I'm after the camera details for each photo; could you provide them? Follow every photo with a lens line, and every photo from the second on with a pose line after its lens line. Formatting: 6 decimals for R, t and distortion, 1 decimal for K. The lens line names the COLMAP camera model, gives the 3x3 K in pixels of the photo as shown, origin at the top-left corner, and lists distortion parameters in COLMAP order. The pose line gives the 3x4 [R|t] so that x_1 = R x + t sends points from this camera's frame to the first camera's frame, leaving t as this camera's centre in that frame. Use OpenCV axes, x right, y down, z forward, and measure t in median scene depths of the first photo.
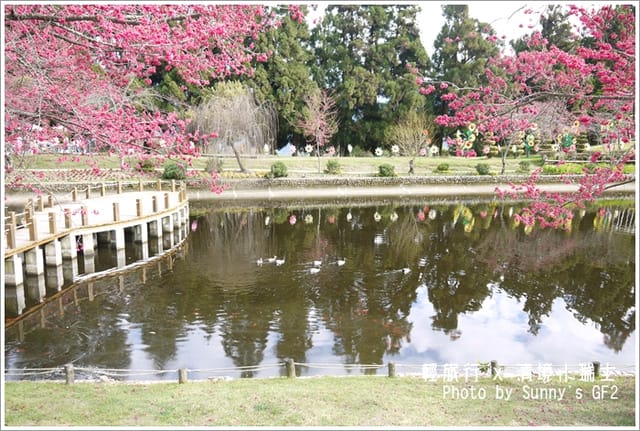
lens RADIAL K [[532.2, 0, 321.9], [0, 532.2, 216.5], [0, 0, 1]] dist [-0.021713, 0.009373]
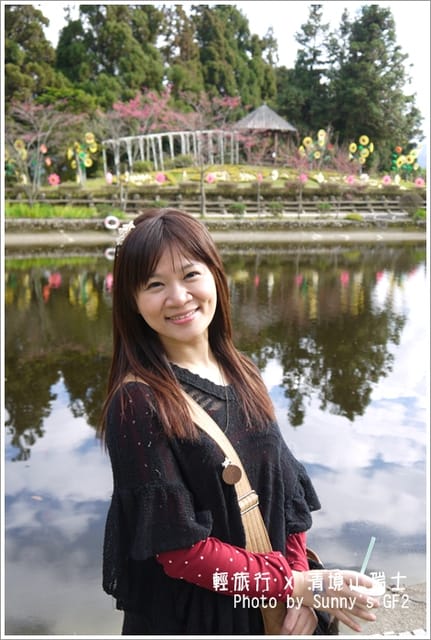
lens RADIAL K [[720.8, 0, 211.2], [0, 720.8, 329.1], [0, 0, 1]] dist [-0.002182, 0.006637]
pose [[0.914021, -0.054434, 0.401998, 0.344274], [0.034598, 0.997806, 0.056446, 0.010692], [-0.404189, -0.037684, 0.913899, 0.080740]]
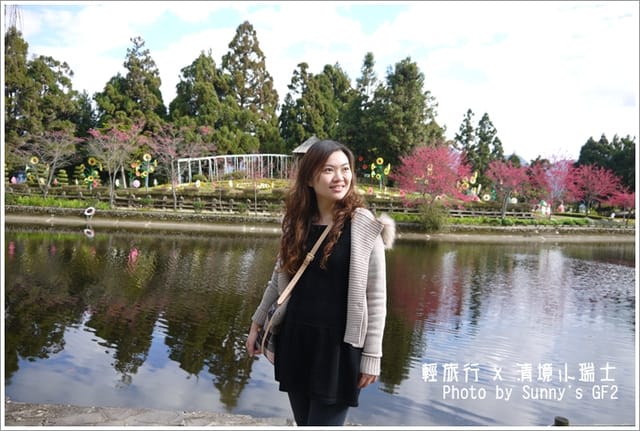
lens RADIAL K [[529.4, 0, 320.0], [0, 529.4, 215.5], [0, 0, 1]] dist [-0.036330, 0.009113]
pose [[0.994371, 0.049550, 0.093654, 0.862309], [-0.038632, 0.992615, -0.114992, 0.022522], [-0.098660, 0.110727, 0.988942, 0.000408]]
